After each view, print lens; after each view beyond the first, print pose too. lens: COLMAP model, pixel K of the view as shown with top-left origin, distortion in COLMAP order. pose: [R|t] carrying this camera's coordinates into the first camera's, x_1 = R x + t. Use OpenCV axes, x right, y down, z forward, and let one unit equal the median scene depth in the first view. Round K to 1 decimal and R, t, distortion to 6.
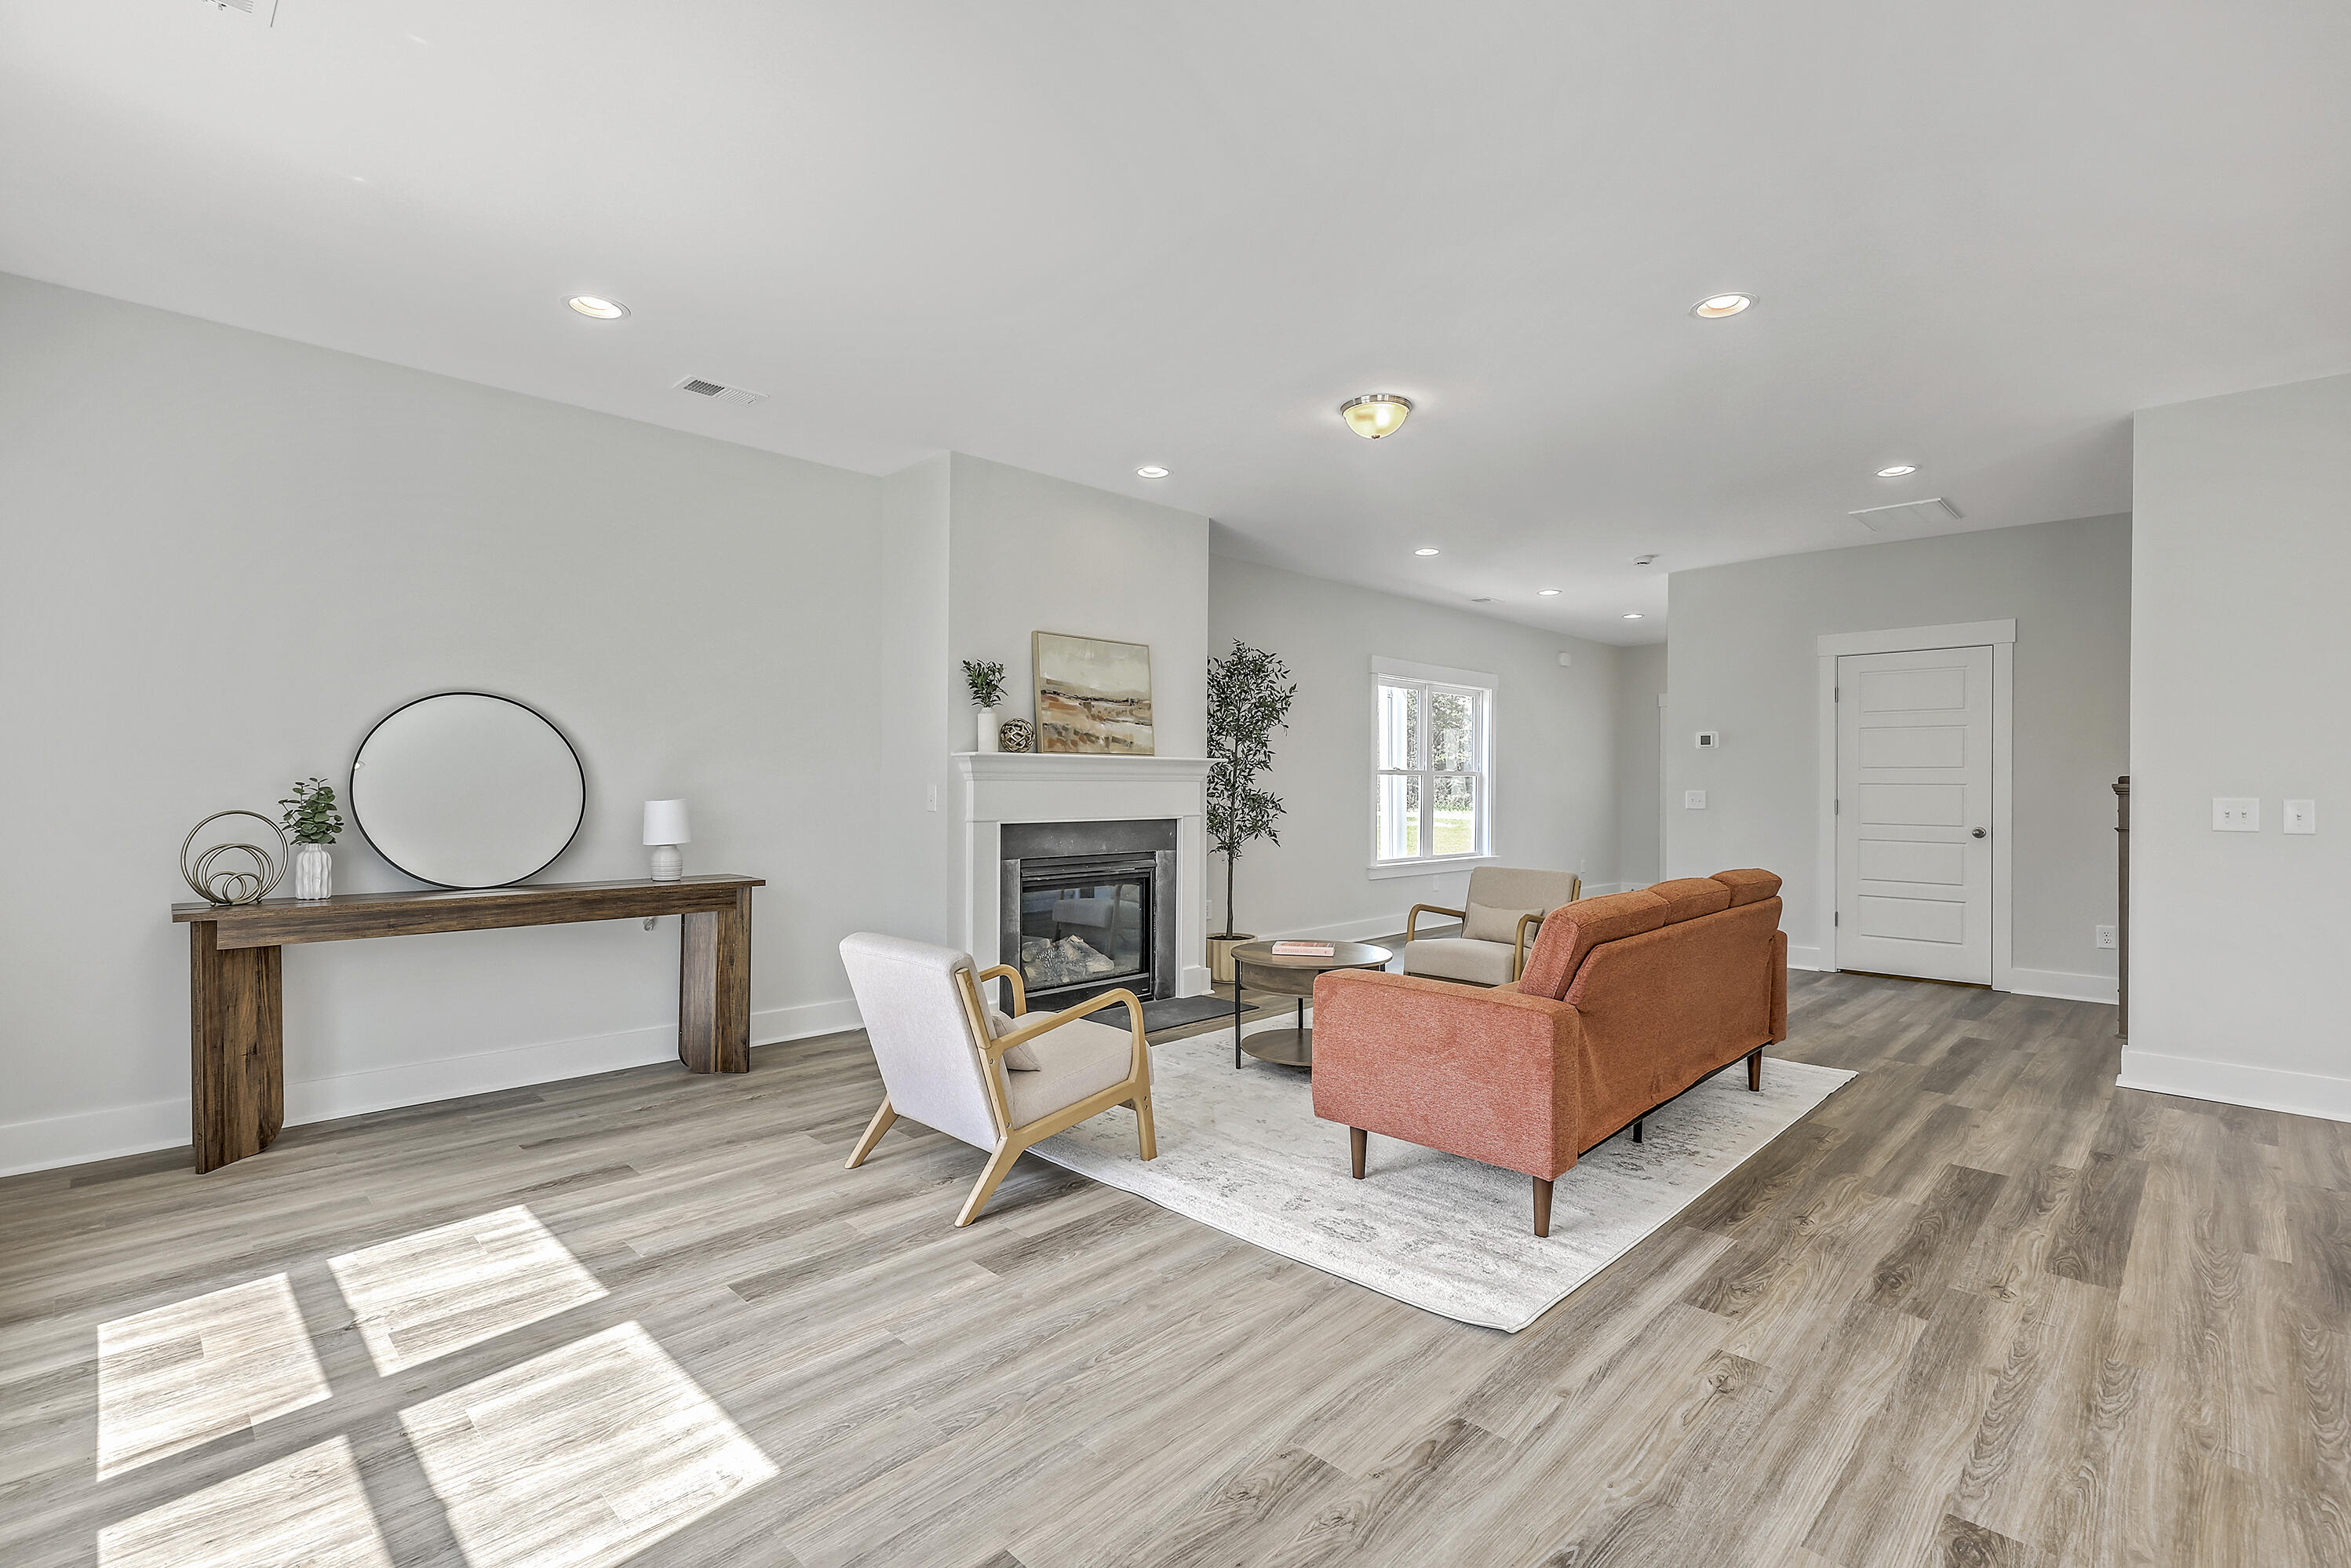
lens RADIAL K [[1055.0, 0, 1170.7], [0, 1055.0, 778.5], [0, 0, 1]] dist [0.002369, 0.000404]
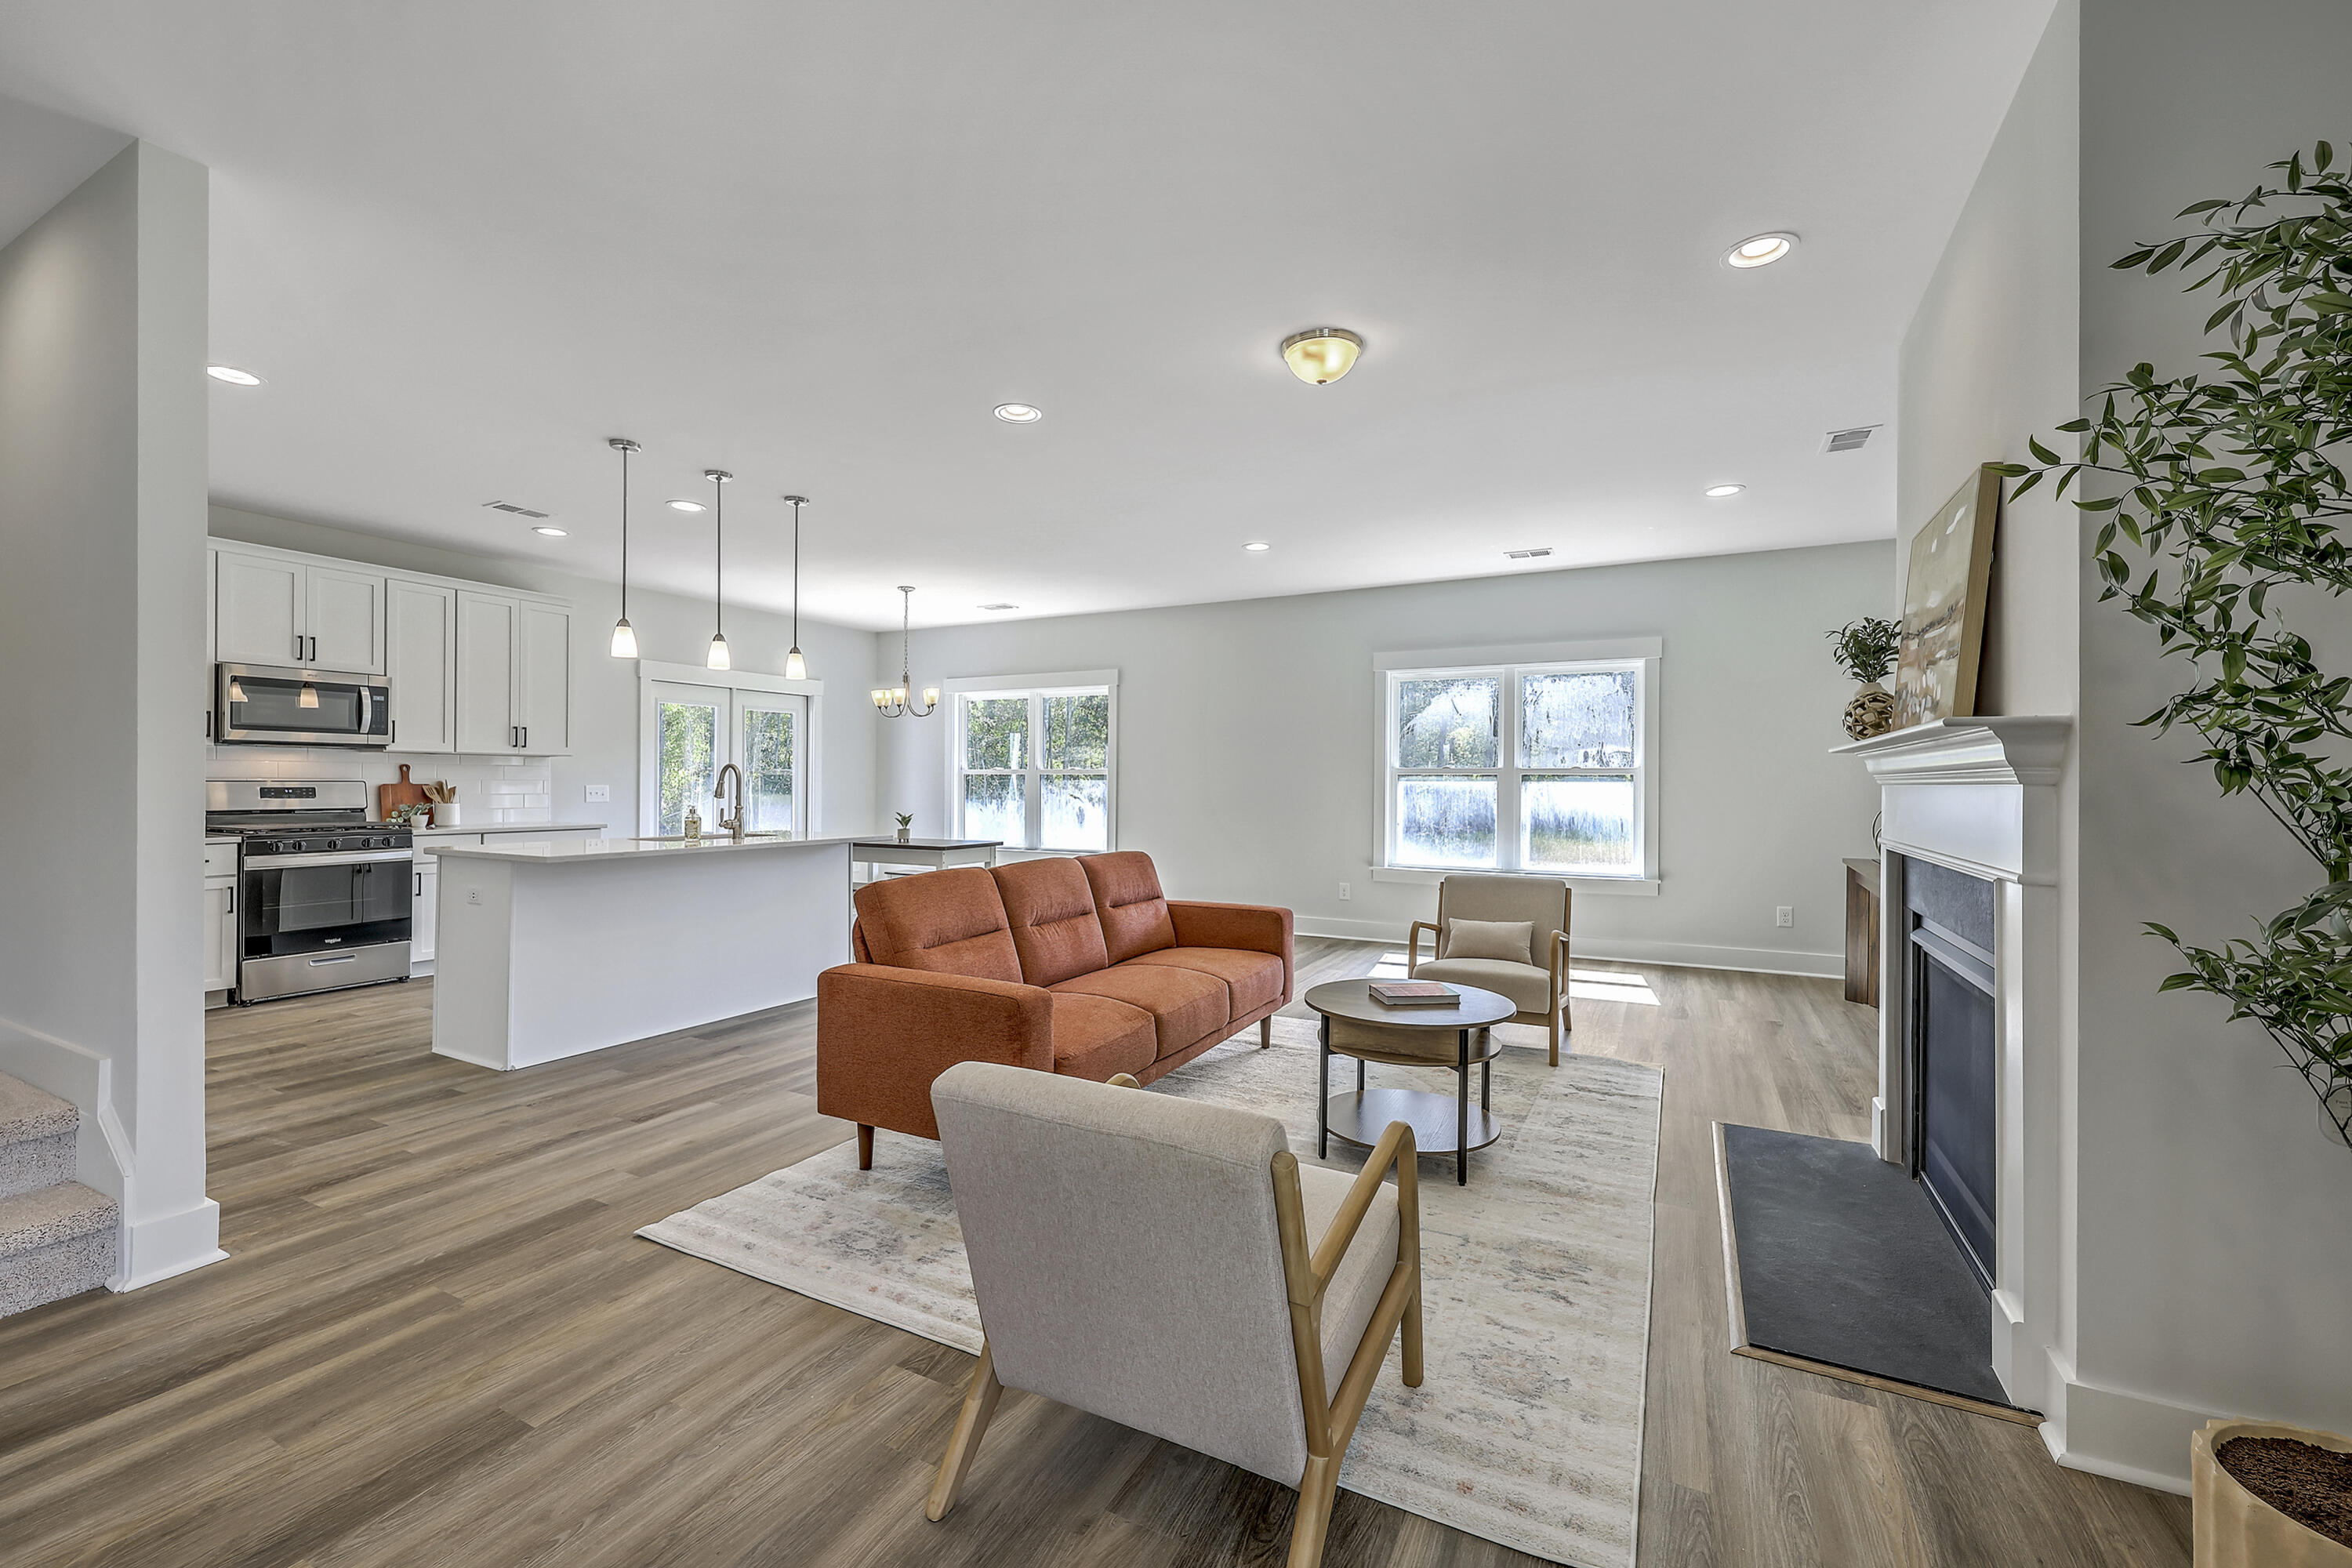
lens RADIAL K [[954.0, 0, 1185.4], [0, 954.0, 779.1], [0, 0, 1]] dist [-0.001556, 0.000355]
pose [[-0.951939, -0.010744, -0.306099, 0.592288], [-0.009334, 0.999938, -0.006069, 0.009075], [0.306145, -0.002920, -0.951980, 1.891596]]
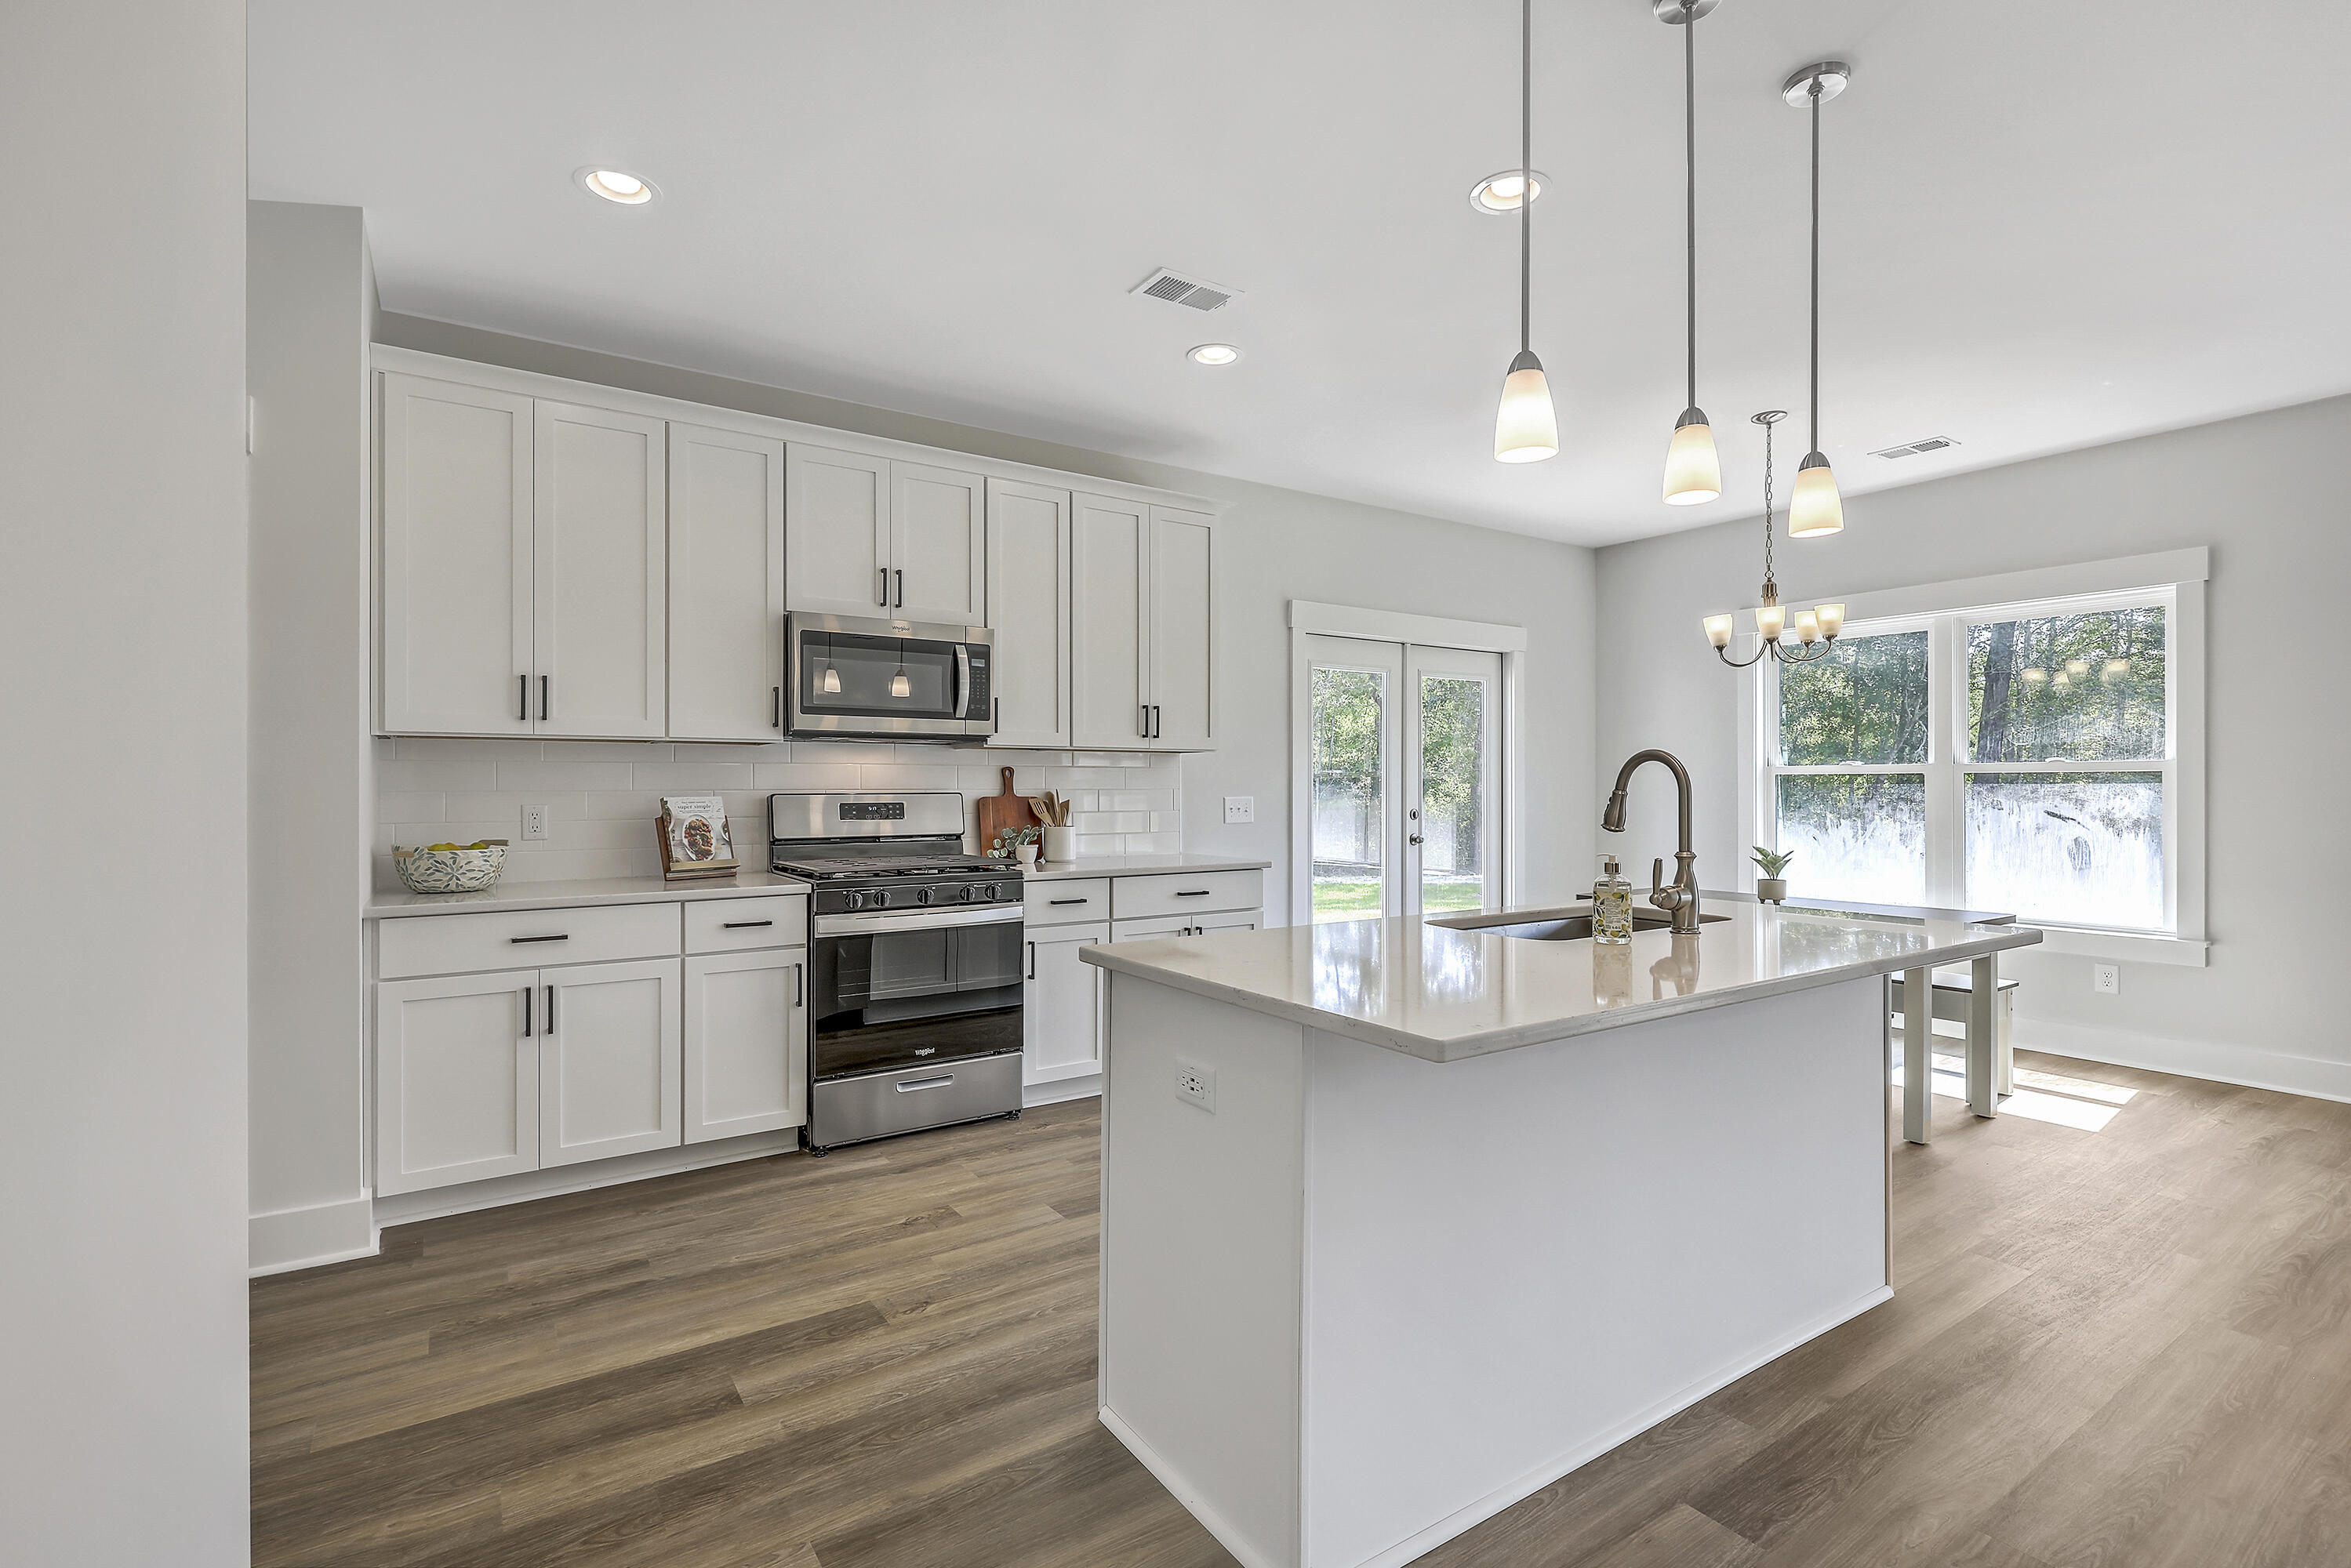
lens RADIAL K [[1079.2, 0, 1180.2], [0, 1079.2, 782.3], [0, 0, 1]] dist [-0.001003, 0.000286]
pose [[-0.982097, -0.002301, 0.188362, 0.935210], [-0.003245, 0.999984, -0.004707, 0.008593], [-0.188348, -0.005234, -0.982088, 1.109962]]
